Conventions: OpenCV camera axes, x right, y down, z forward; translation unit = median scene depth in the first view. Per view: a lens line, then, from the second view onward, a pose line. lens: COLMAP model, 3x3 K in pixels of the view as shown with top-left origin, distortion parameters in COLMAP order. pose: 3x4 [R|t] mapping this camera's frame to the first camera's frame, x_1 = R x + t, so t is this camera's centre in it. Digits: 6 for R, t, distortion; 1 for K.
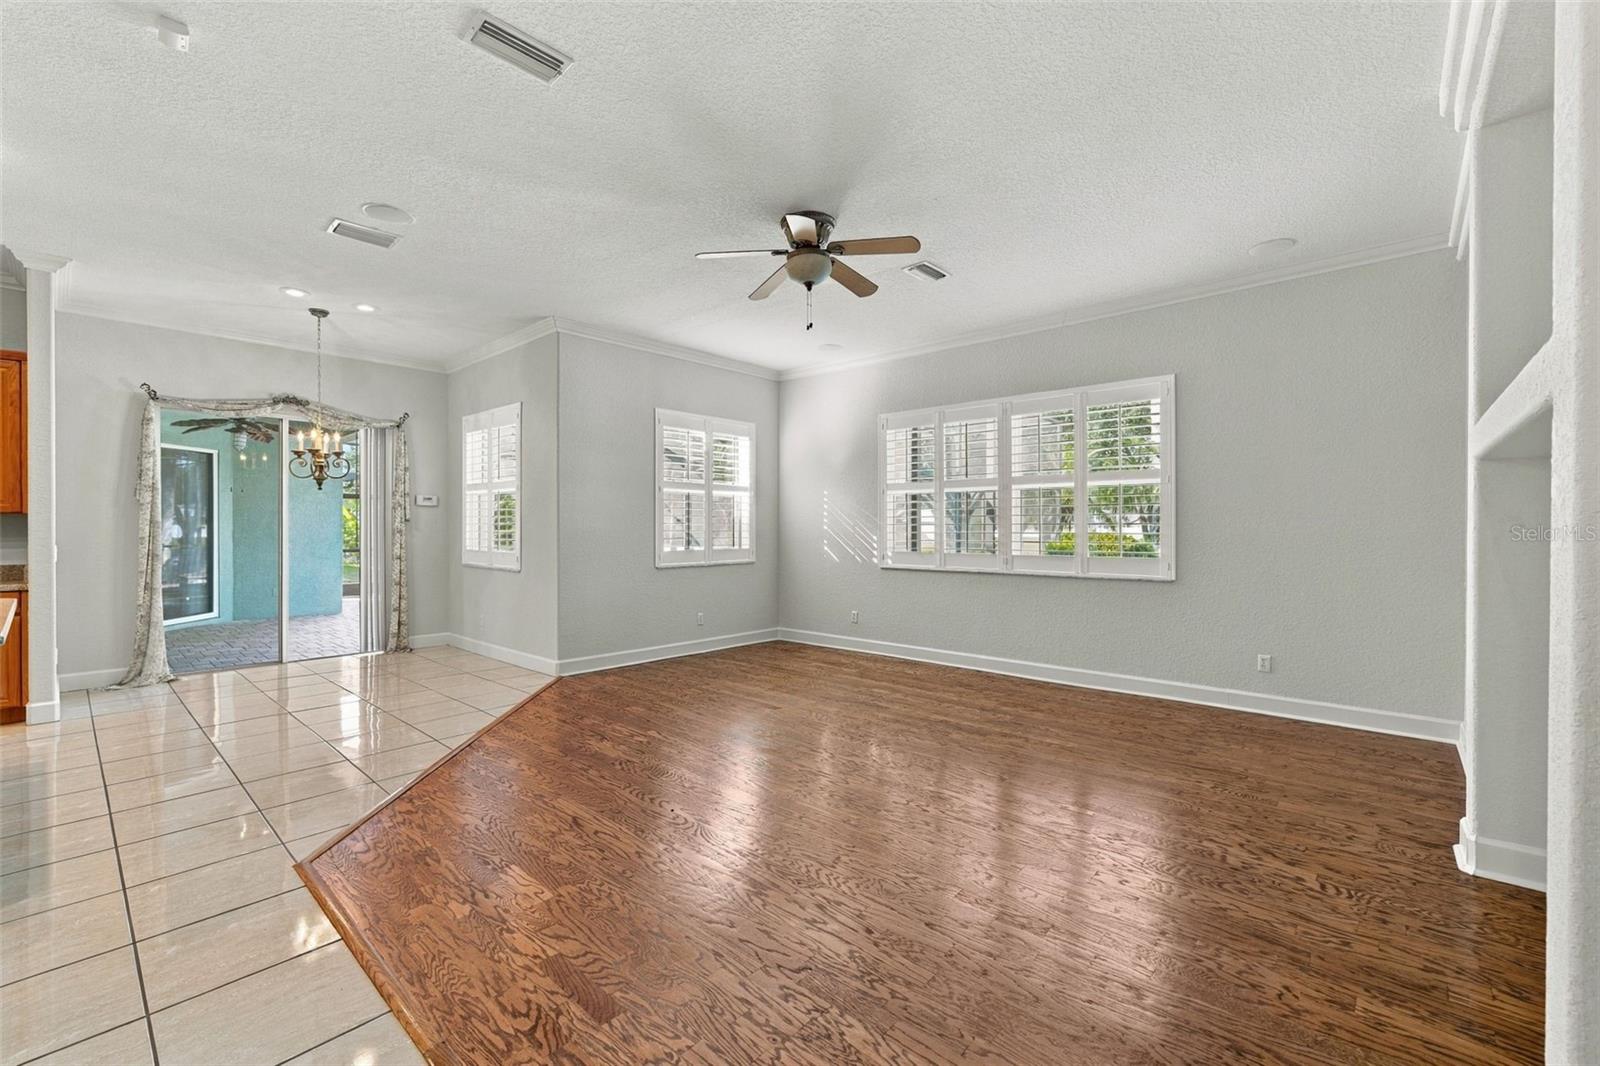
lens RADIAL K [[670.2, 0, 798.5], [0, 670.2, 537.1], [0, 0, 1]] dist [-0.004214, -0.000066]
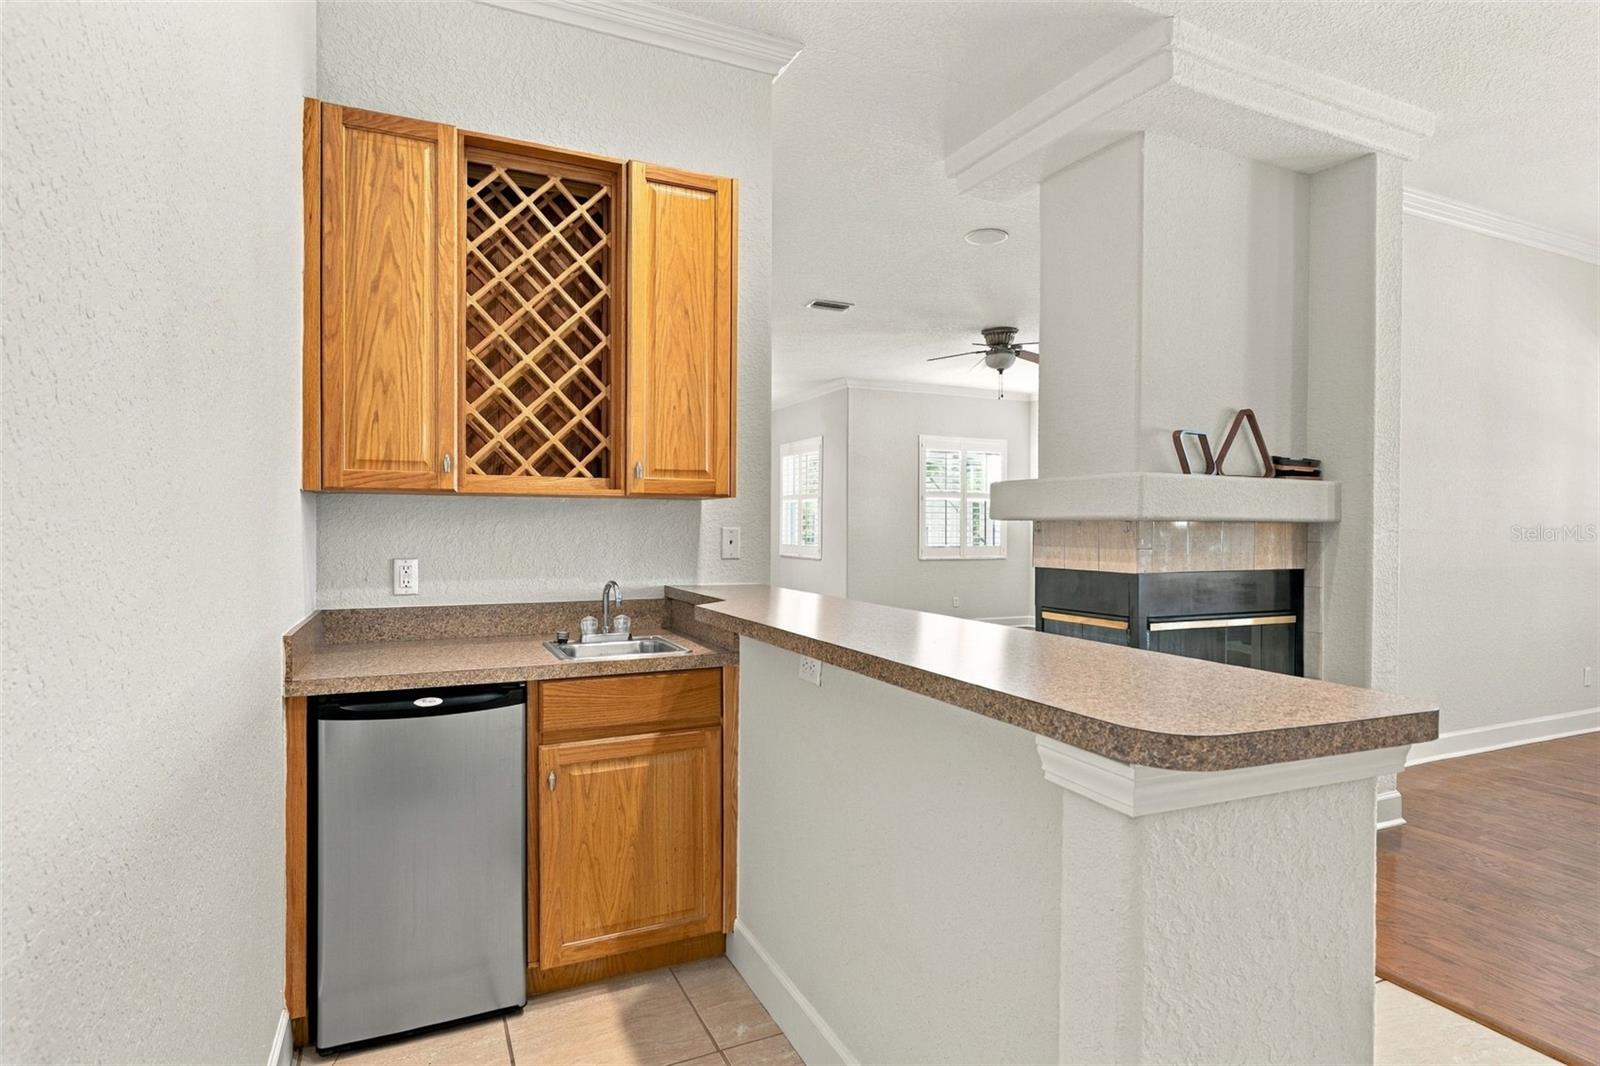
lens RADIAL K [[818.1, 0, 800.4], [0, 818.1, 537.9], [0, 0, 1]] dist [0.000383, 0.000037]
pose [[0.917823, 0.008394, -0.396902, 0.206563], [-0.008507, 0.999963, 0.001475, 0.003452], [0.396899, 0.002023, 0.917860, -0.541979]]
